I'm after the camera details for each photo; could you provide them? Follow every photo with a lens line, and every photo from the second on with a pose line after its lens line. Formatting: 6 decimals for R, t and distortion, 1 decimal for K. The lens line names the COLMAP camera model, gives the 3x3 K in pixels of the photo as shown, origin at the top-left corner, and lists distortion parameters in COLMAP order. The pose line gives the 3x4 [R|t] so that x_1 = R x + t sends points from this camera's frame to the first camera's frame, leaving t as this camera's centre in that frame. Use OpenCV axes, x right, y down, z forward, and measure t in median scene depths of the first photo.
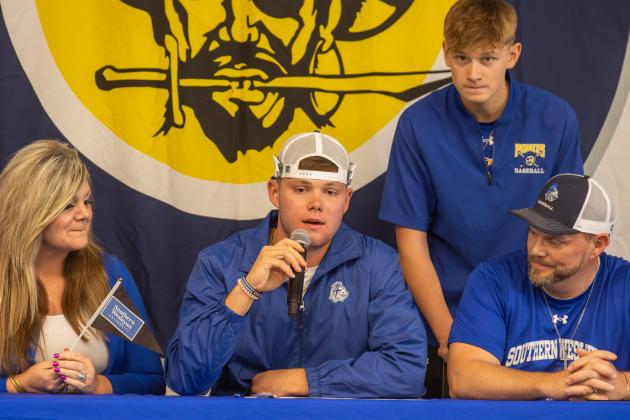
lens RADIAL K [[2554.0, 0, 315.1], [0, 2554.0, 210.2], [0, 0, 1]] dist [-0.003073, -1.480592]
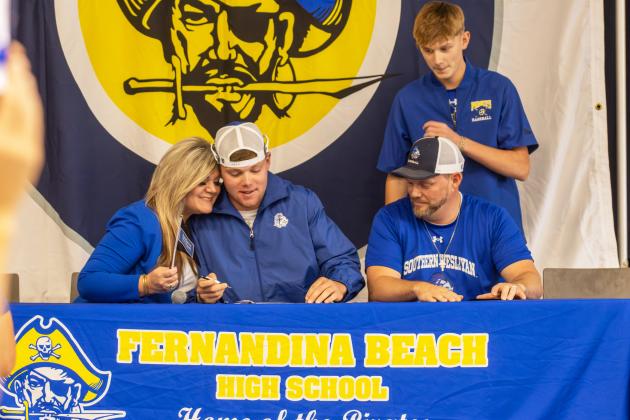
lens RADIAL K [[3208.6, 0, 314.1], [0, 3208.6, 210.0], [0, 0, 1]] dist [0.159008, -0.266337]
pose [[0.999863, -0.016526, -0.001031, 0.022265], [0.016514, 0.999800, -0.011237, 0.040474], [0.001217, 0.011218, 0.999936, -0.815300]]
